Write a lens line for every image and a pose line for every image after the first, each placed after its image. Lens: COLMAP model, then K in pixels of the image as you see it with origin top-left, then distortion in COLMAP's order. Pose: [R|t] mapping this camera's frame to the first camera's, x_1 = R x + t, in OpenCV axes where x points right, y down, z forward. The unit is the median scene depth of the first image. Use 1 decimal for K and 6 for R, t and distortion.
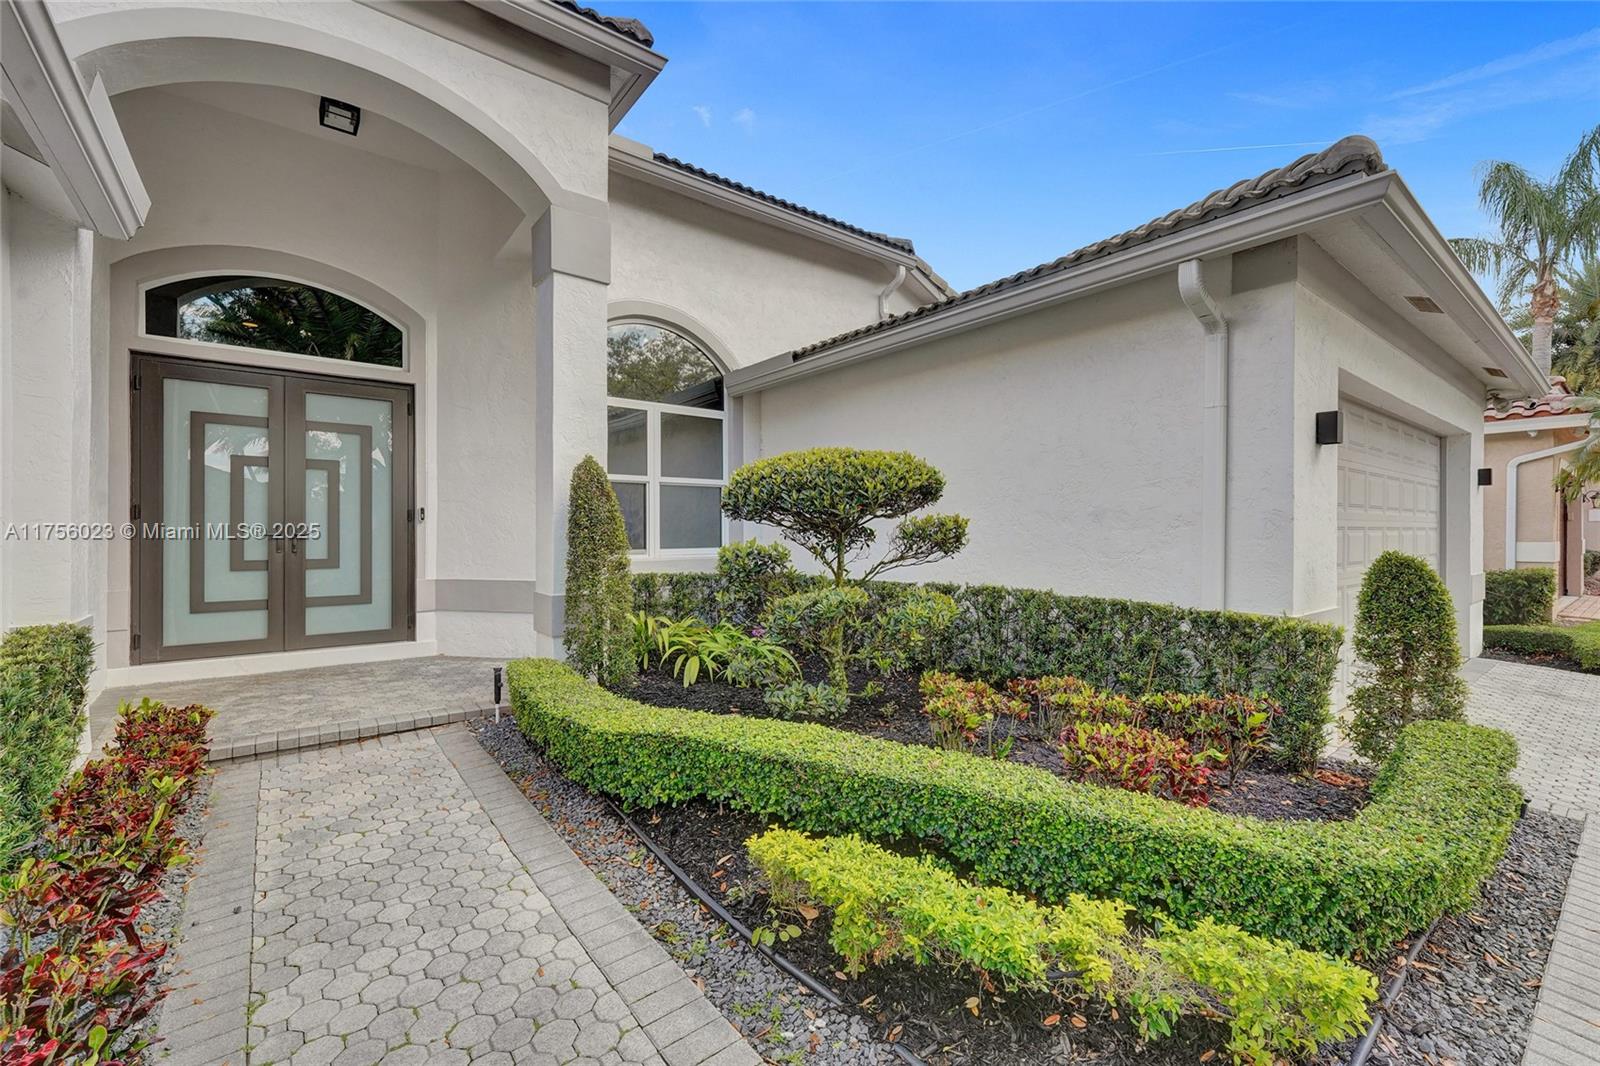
lens RADIAL K [[669.2, 0, 793.4], [0, 669.2, 529.2], [0, 0, 1]] dist [-0.001908, -0.000300]
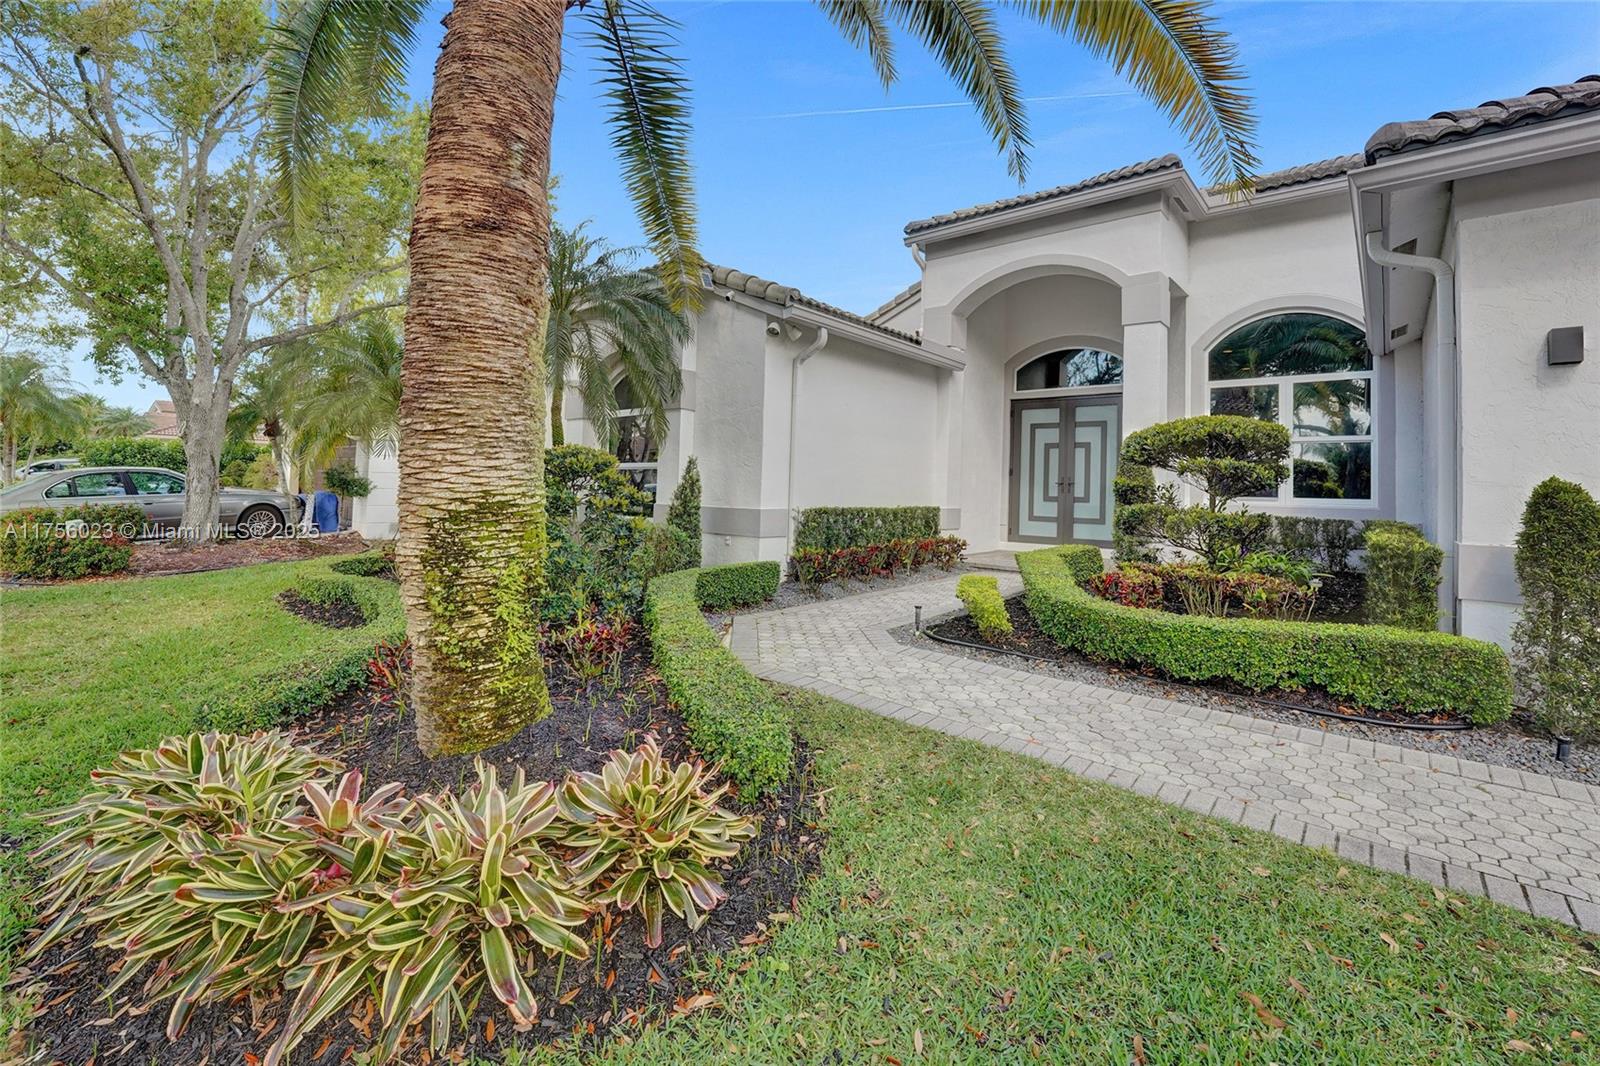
lens RADIAL K [[701.2, 0, 827.9], [0, 701.2, 476.8], [0, 0, 1]] dist [0.000487, -0.000018]
pose [[0.228168, -0.016054, -0.973489, 1.033051], [-0.024952, 0.999439, -0.022330, 0.051239], [0.973302, 0.029385, 0.227640, -0.104824]]
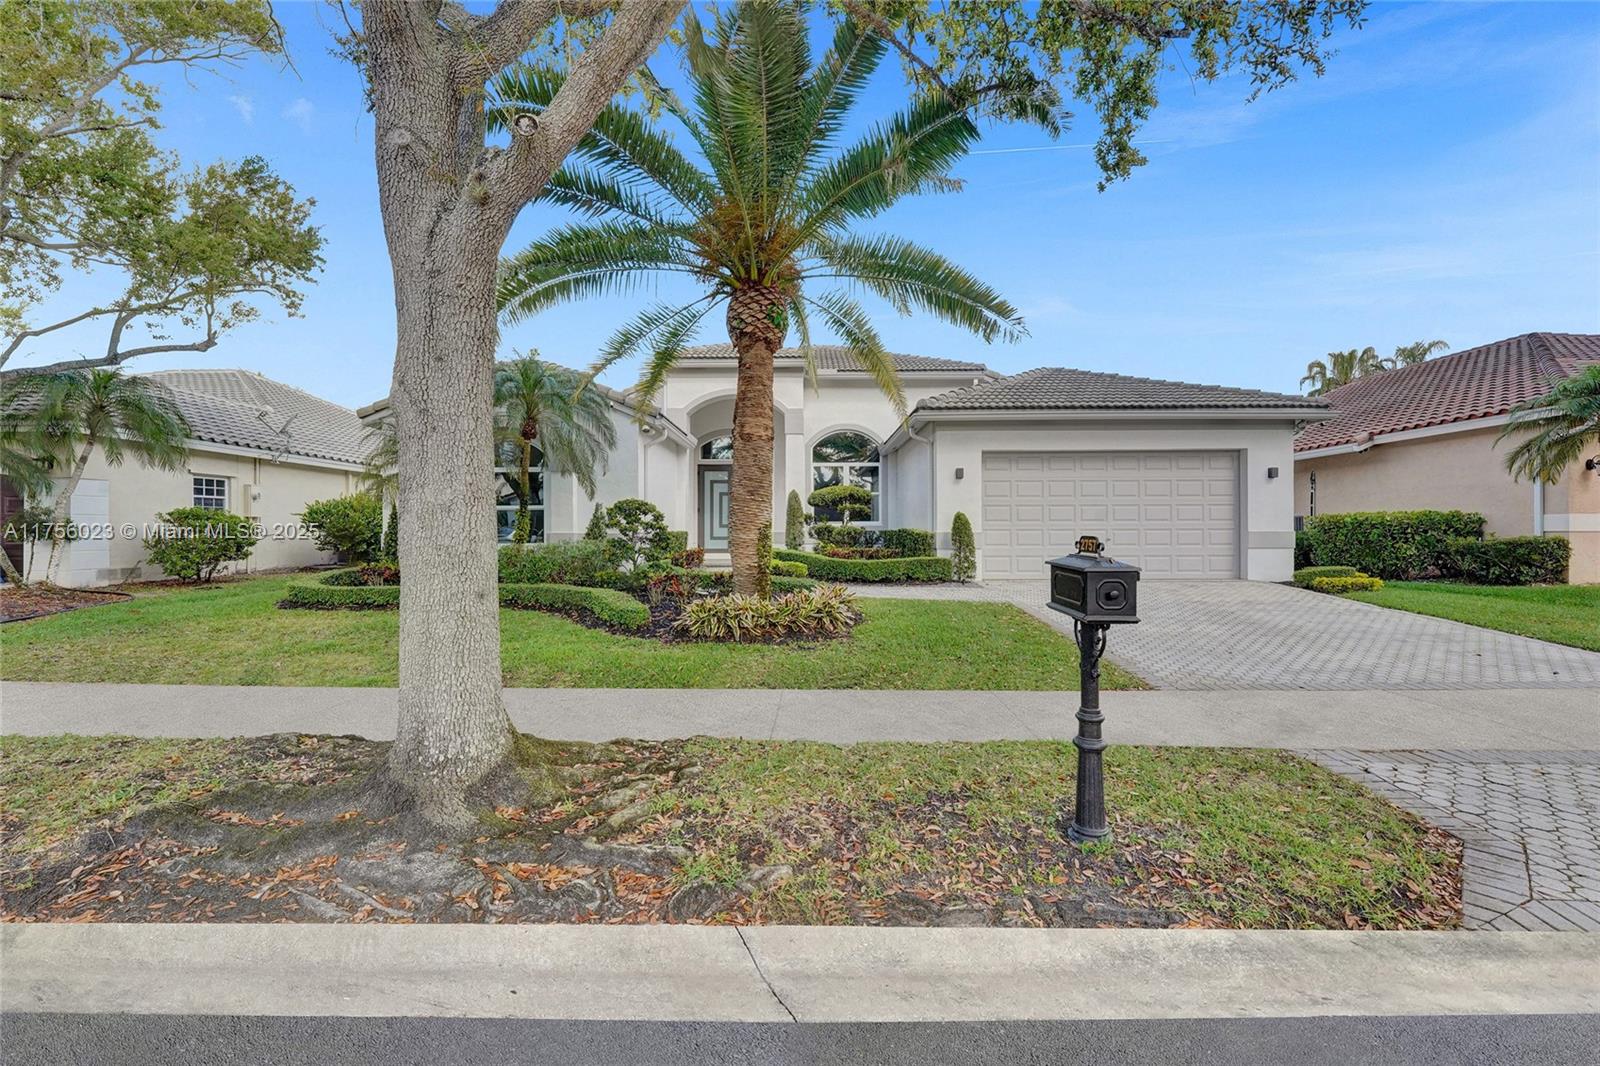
lens RADIAL K [[671.3, 0, 800.0], [0, 671.3, 533.0], [0, 0, 1]] dist [0.000761, 0.000055]
pose [[0.782305, -0.003004, -0.622889, 1.509426], [0.002154, 0.999995, -0.002116, 0.095553], [0.622892, 0.000314, 0.782308, -1.324866]]
